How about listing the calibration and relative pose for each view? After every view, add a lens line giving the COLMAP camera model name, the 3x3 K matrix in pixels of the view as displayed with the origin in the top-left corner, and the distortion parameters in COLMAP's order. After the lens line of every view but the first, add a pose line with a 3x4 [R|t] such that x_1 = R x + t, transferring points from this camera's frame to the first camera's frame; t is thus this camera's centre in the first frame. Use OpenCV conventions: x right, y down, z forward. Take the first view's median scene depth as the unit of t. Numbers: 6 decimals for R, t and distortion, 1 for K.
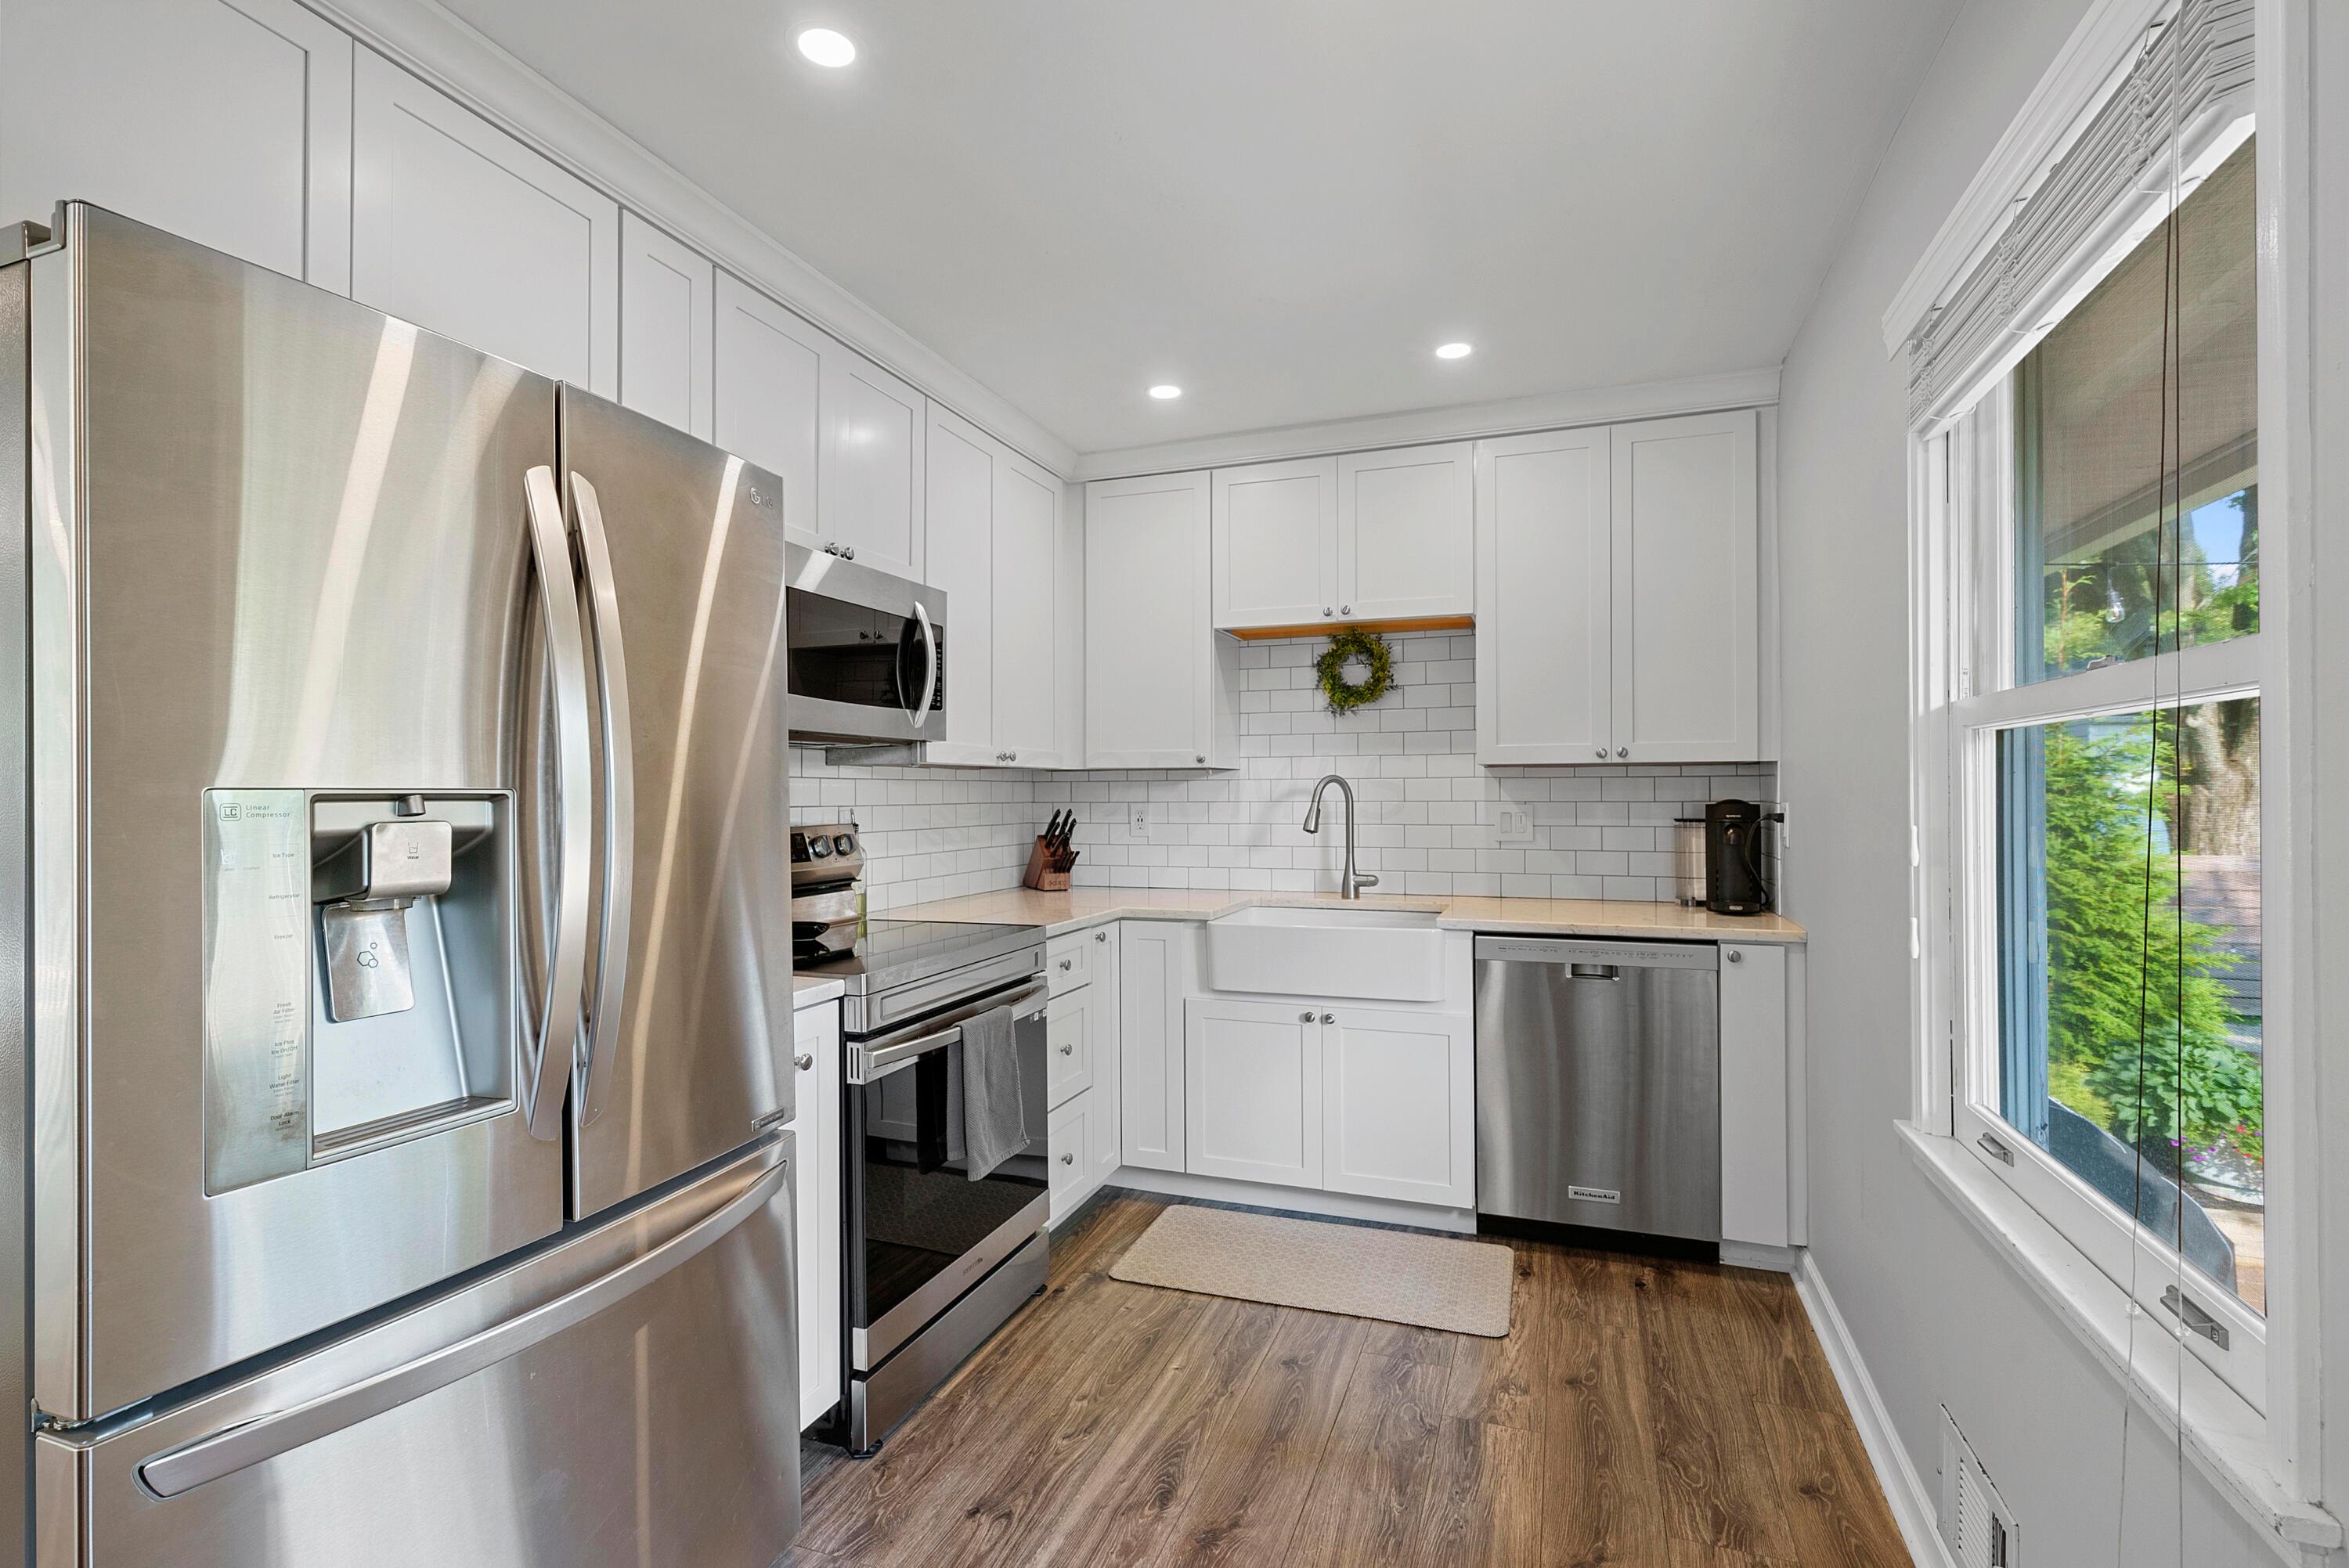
lens RADIAL K [[1086.9, 0, 1189.7], [0, 1086.9, 780.2], [0, 0, 1]] dist [0.001782, 0.000647]
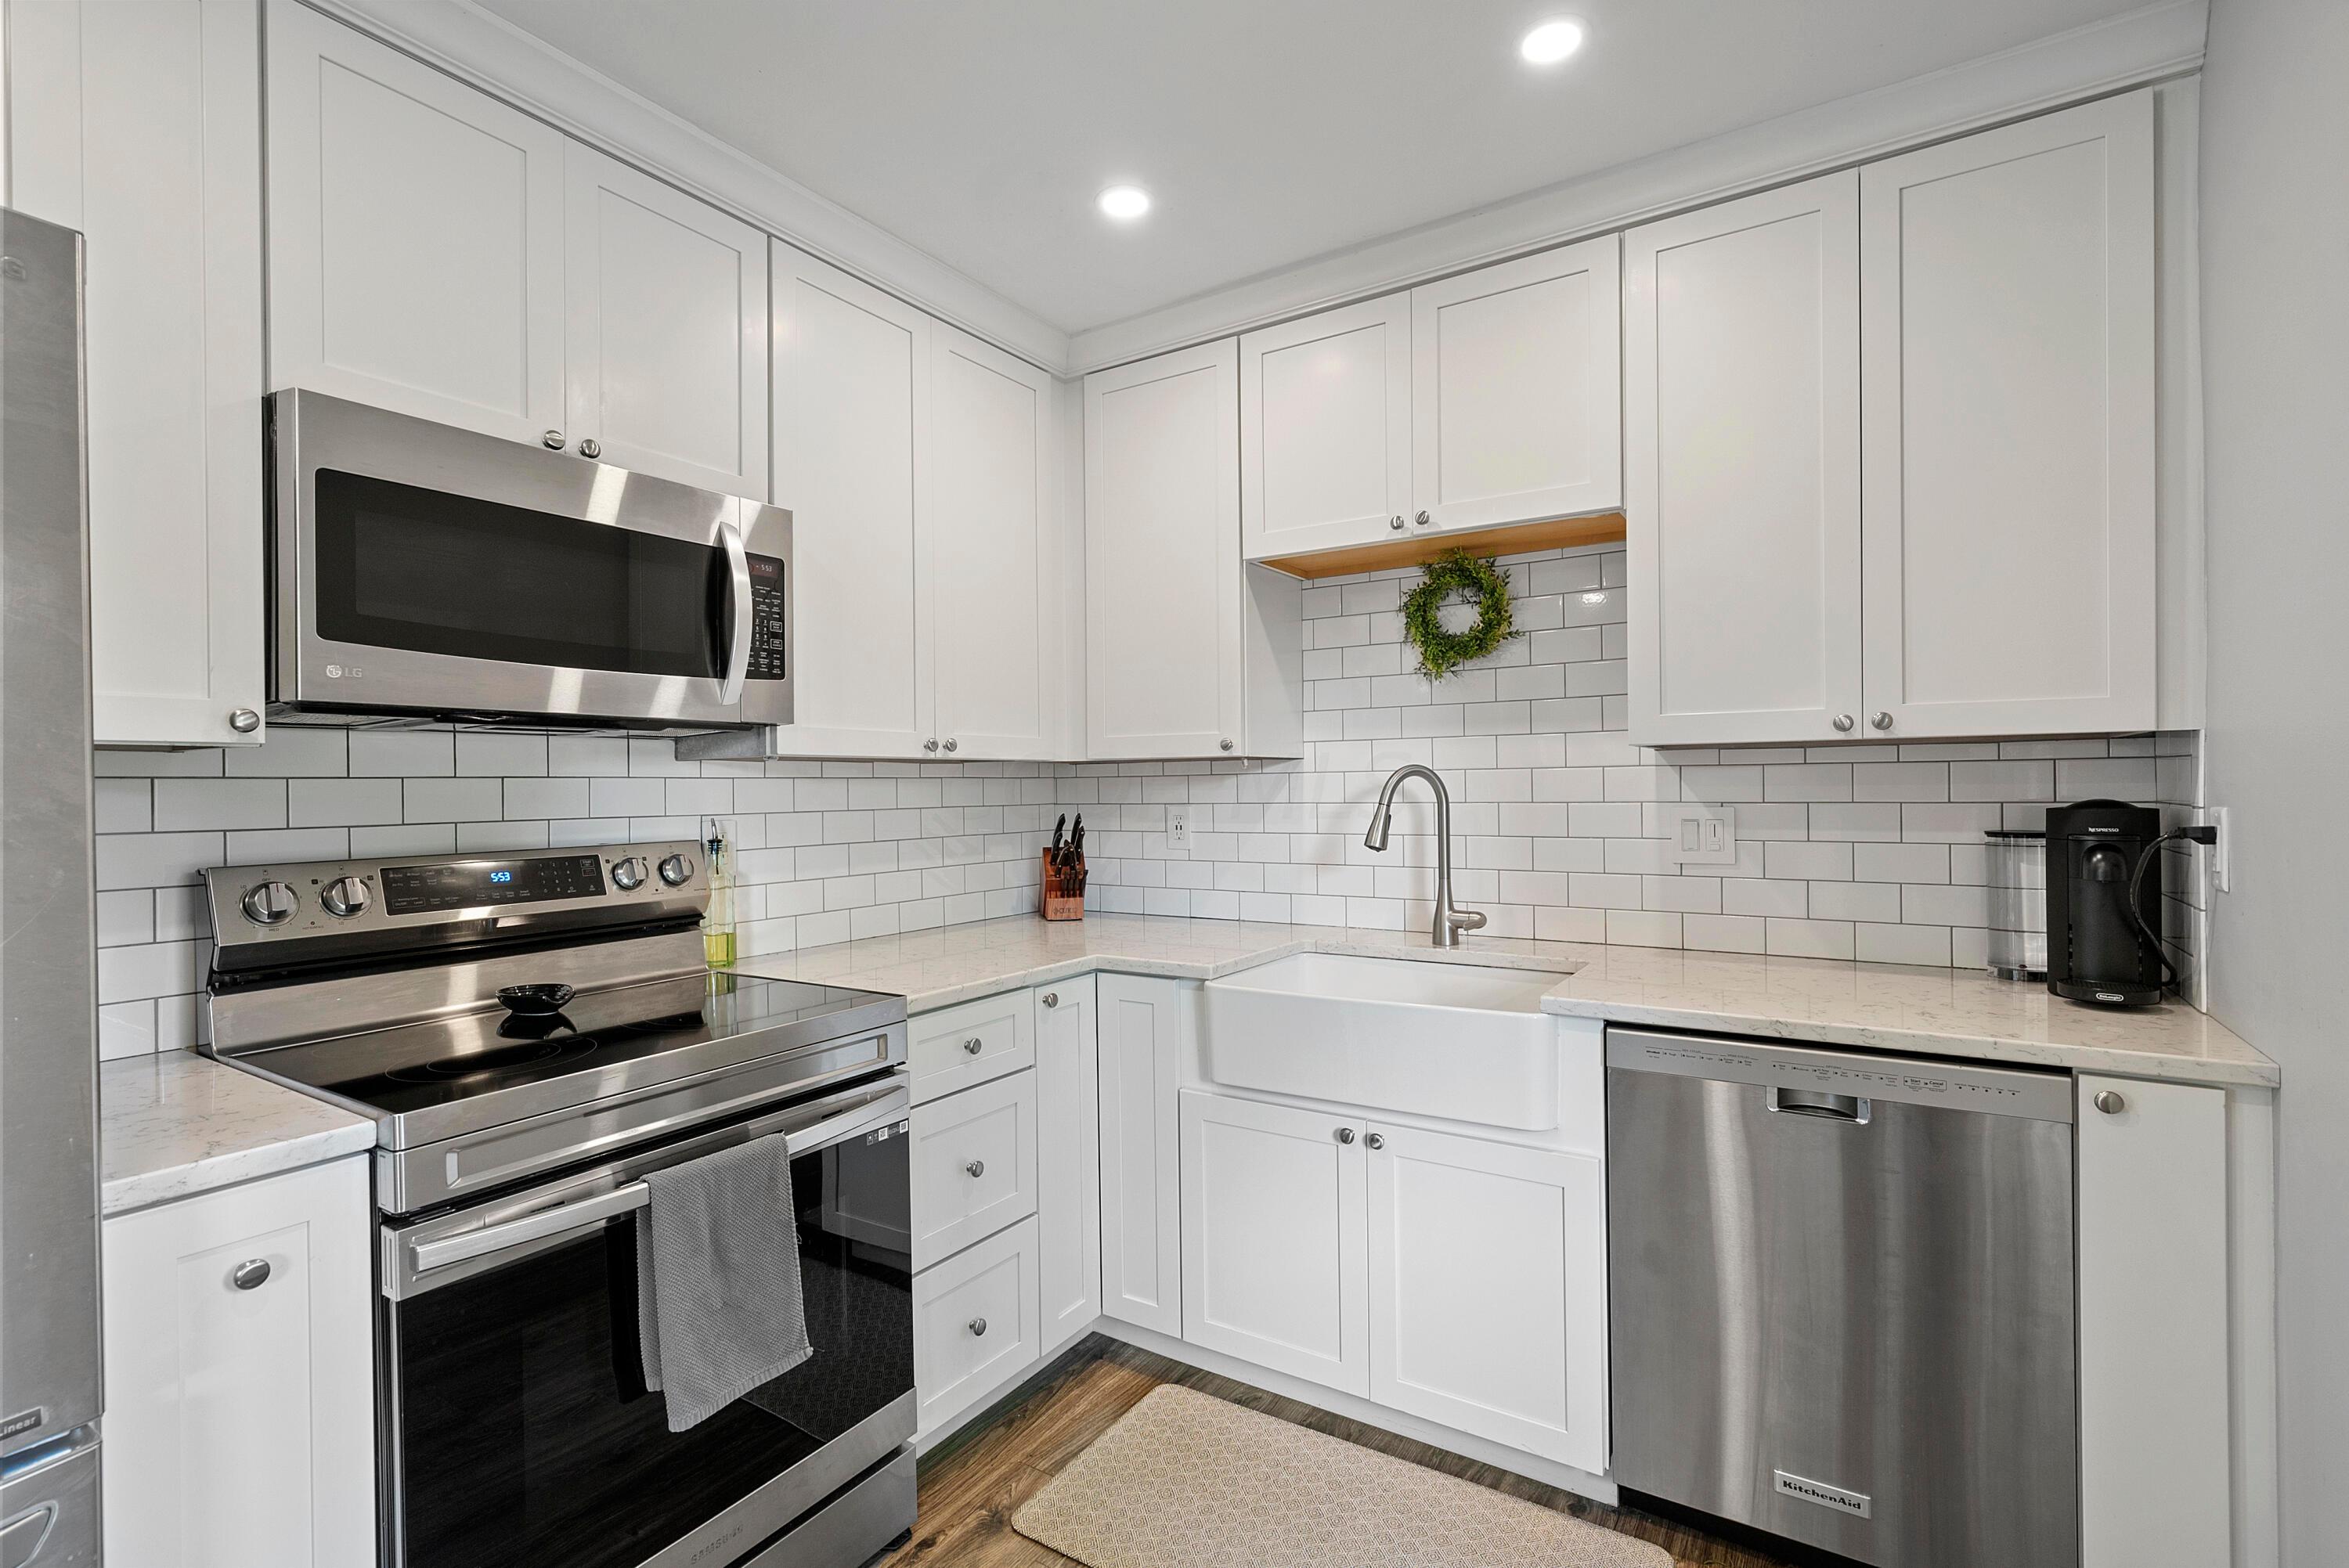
lens RADIAL K [[1086.9, 0, 1181.5], [0, 1086.9, 787.3], [0, 0, 1]] dist [0.001782, 0.000647]
pose [[0.973902, -0.007303, -0.226851, 0.157760], [0.010595, 0.999855, 0.013296, -0.001490], [0.226722, -0.015352, 0.973839, 0.331989]]
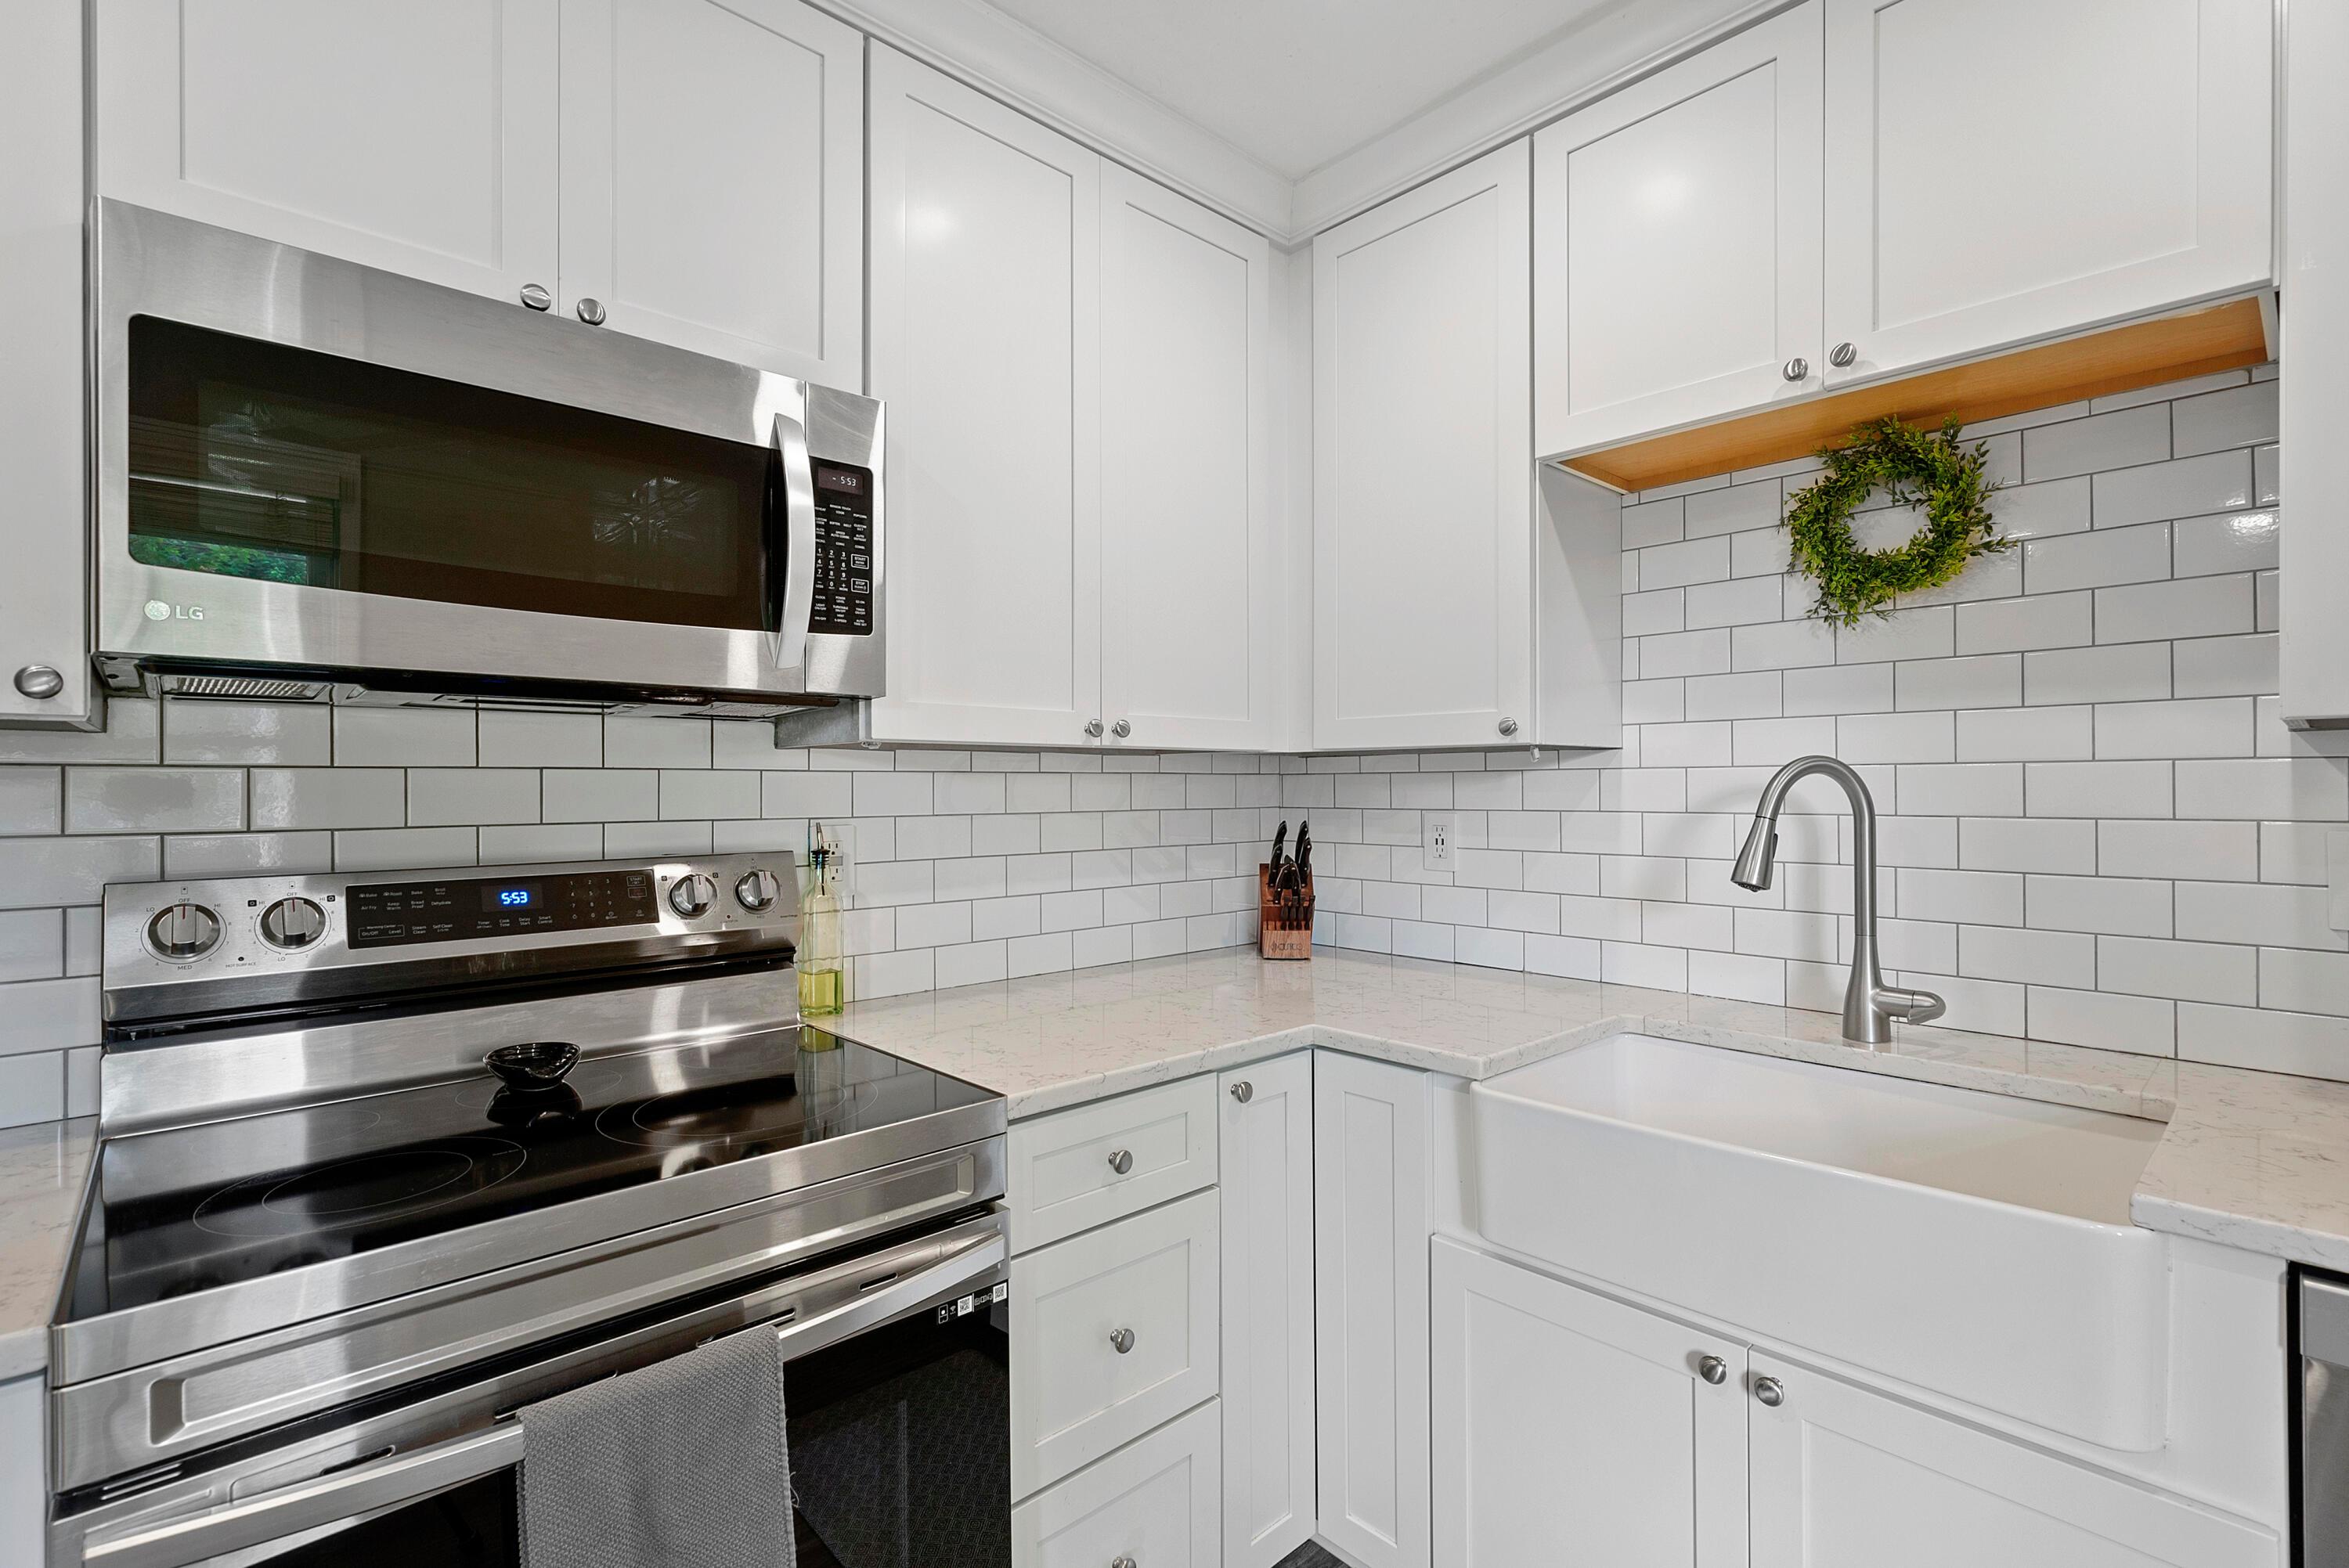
lens RADIAL K [[1086.9, 0, 1174.5], [0, 1086.9, 784.3], [0, 0, 1]] dist [0.001782, 0.000647]
pose [[0.885289, 0.000086, -0.465040, 0.117058], [0.005216, 0.999935, 0.010116, 0.000814], [0.465011, -0.011381, 0.885232, 0.544138]]
